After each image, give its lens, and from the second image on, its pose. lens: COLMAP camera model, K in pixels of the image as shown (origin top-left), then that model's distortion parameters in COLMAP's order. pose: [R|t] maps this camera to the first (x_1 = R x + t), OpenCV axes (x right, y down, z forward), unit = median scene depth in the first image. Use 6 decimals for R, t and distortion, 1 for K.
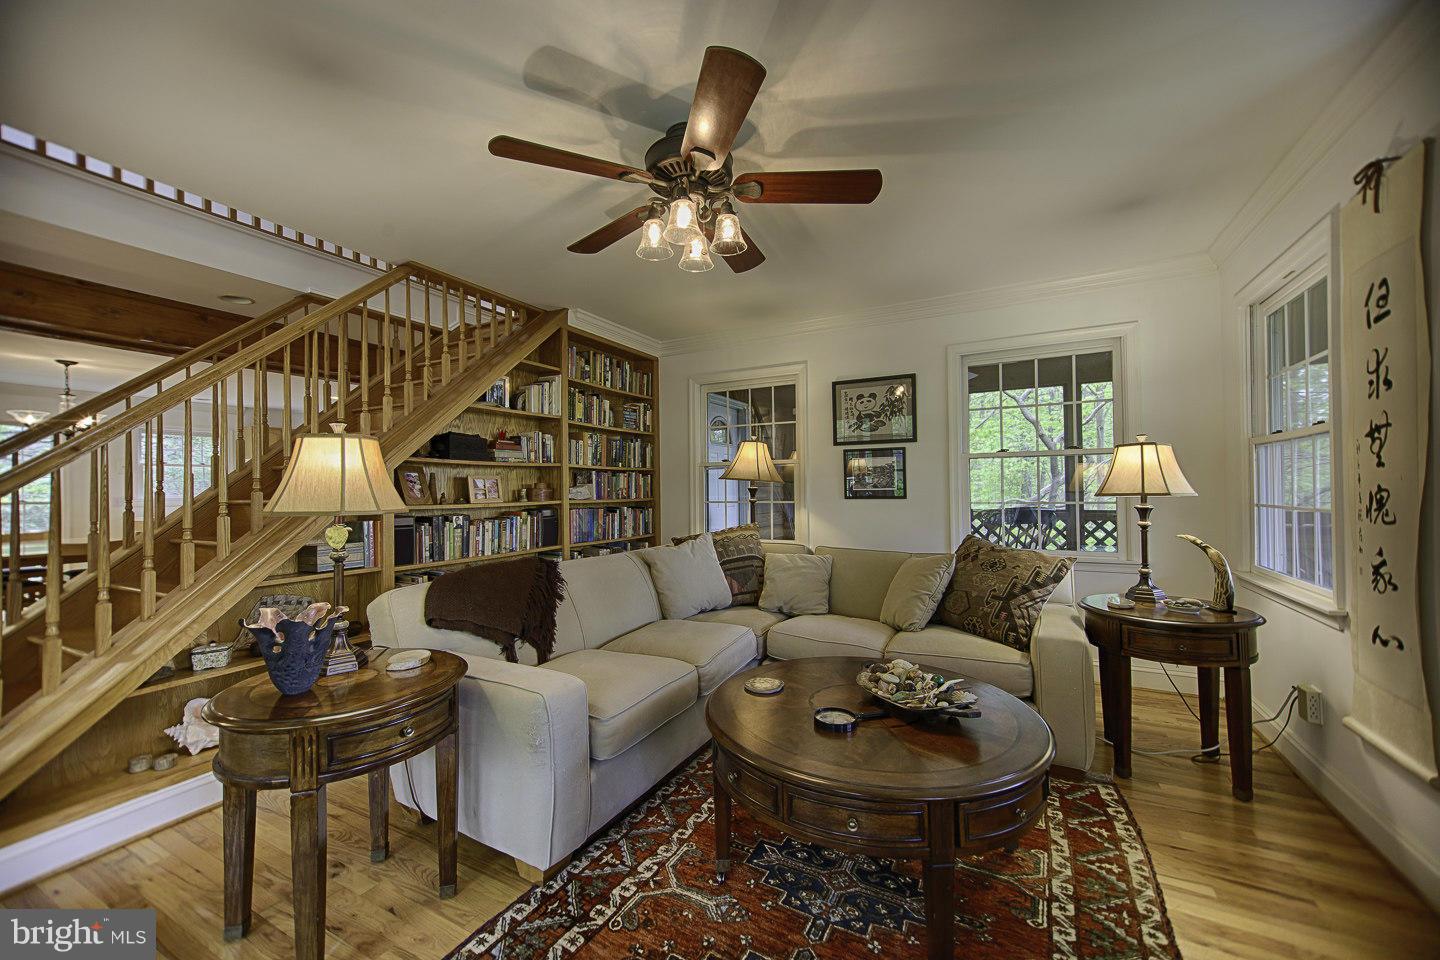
lens RADIAL K [[552.4, 0, 713.4], [0, 552.4, 484.0], [0, 0, 1]] dist [-0.000639, 0.003649]
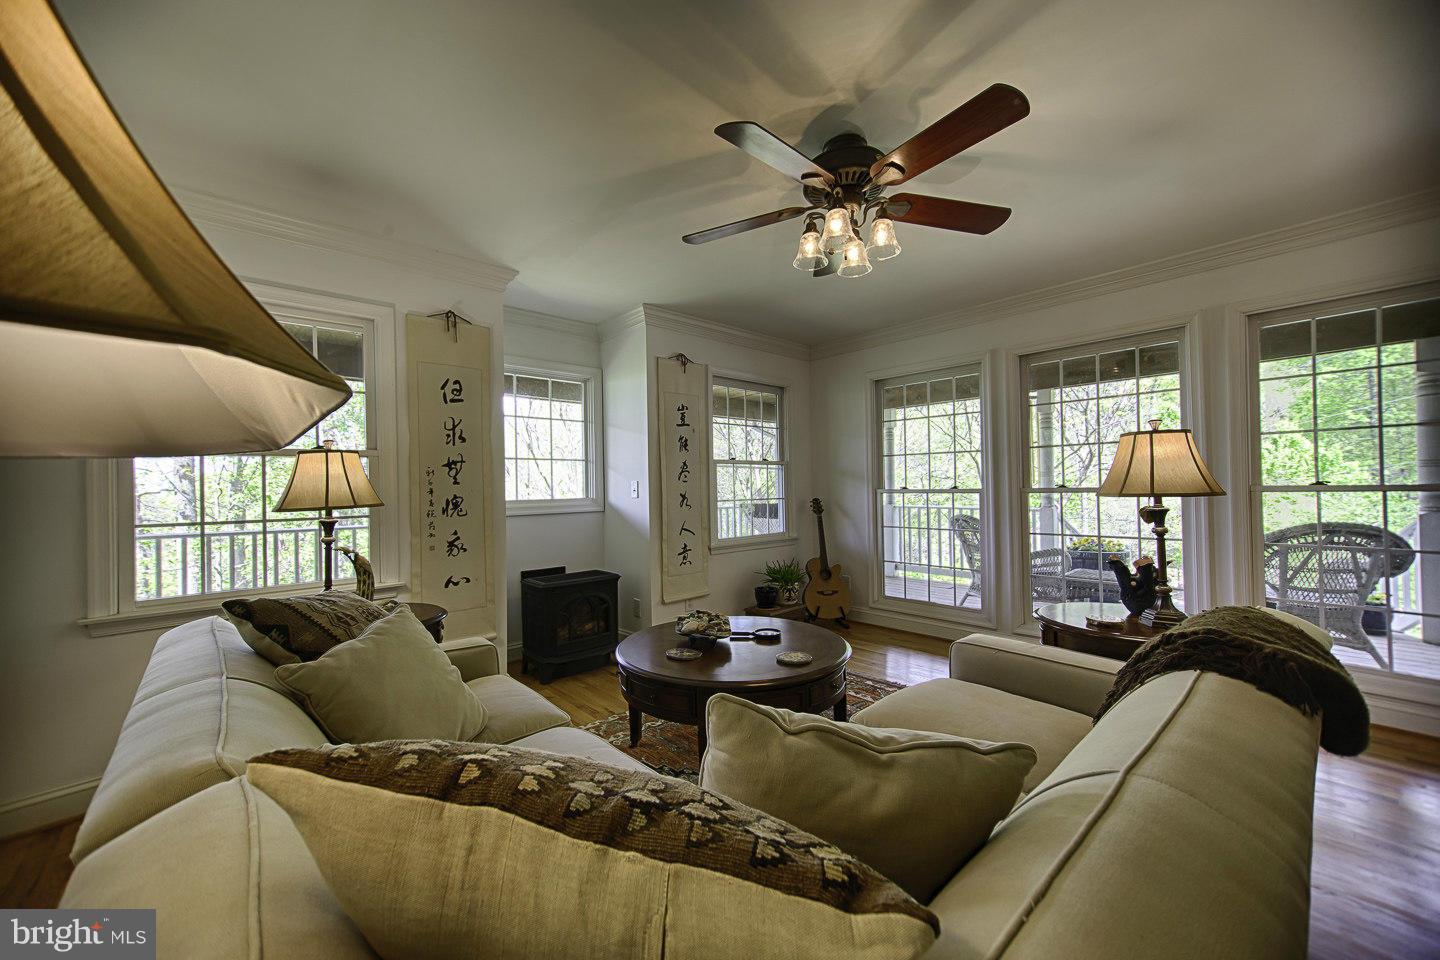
lens RADIAL K [[552.4, 0, 720.3], [0, 552.4, 485.3], [0, 0, 1]] dist [-0.000639, 0.003649]
pose [[-0.945248, 0.034592, 0.324515, -0.073759], [0.030494, 0.999378, -0.017706, 0.012660], [-0.324926, -0.006841, -0.945715, 1.051493]]
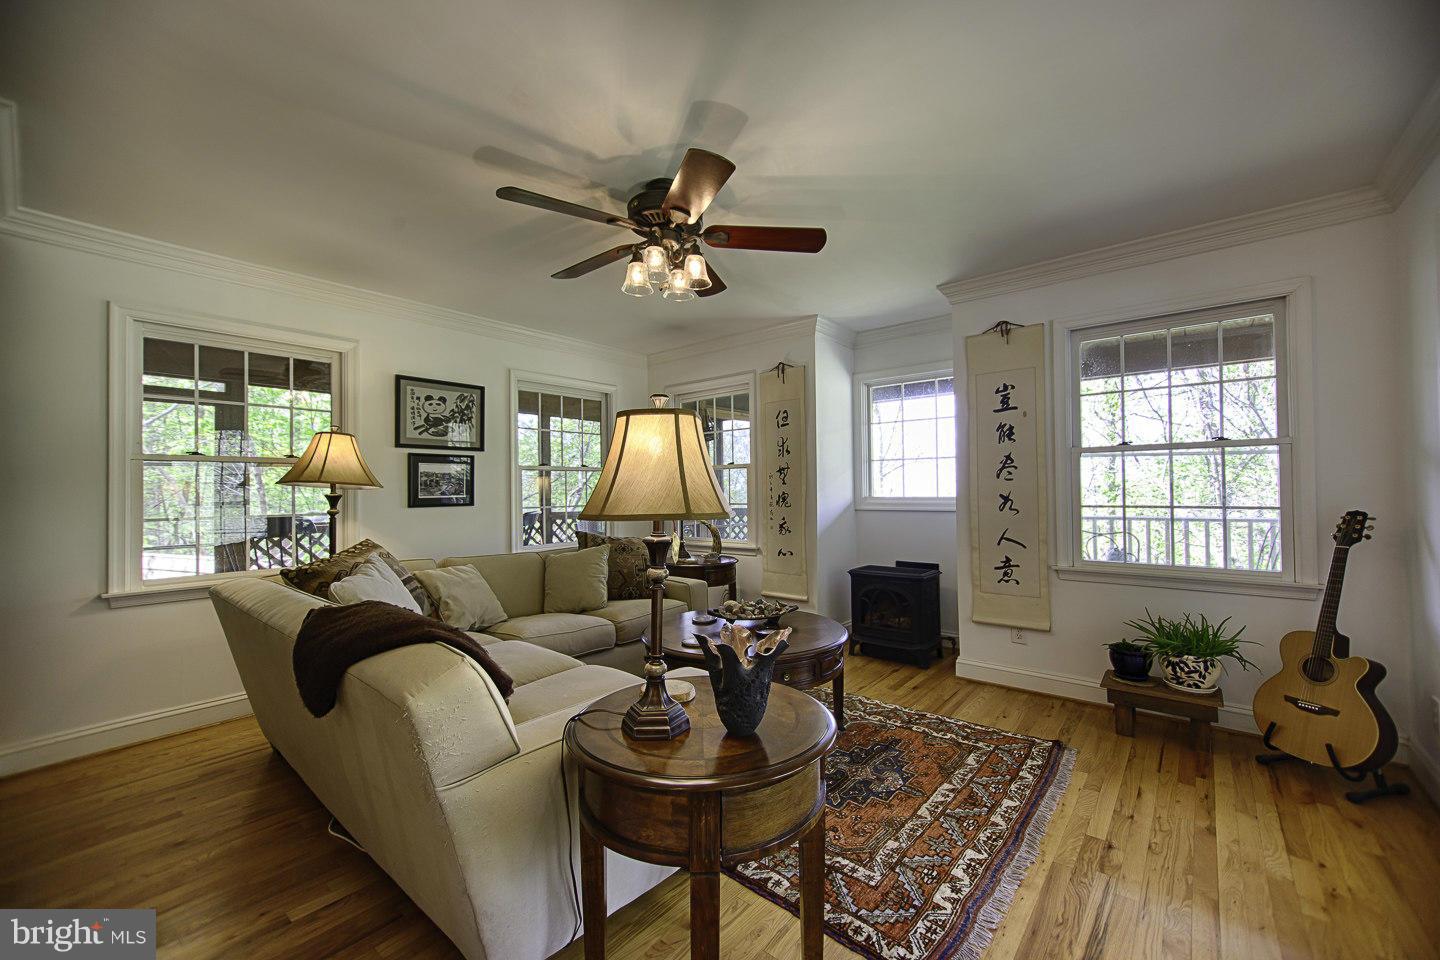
lens RADIAL K [[575.7, 0, 730.5], [0, 575.7, 483.8], [0, 0, 1]] dist [0.007904, 0.000678]
pose [[0.189385, 0.021310, 0.981672, -0.613198], [0.001846, 0.999755, -0.022059, 0.010207], [-0.981901, 0.005989, 0.189299, 0.327967]]
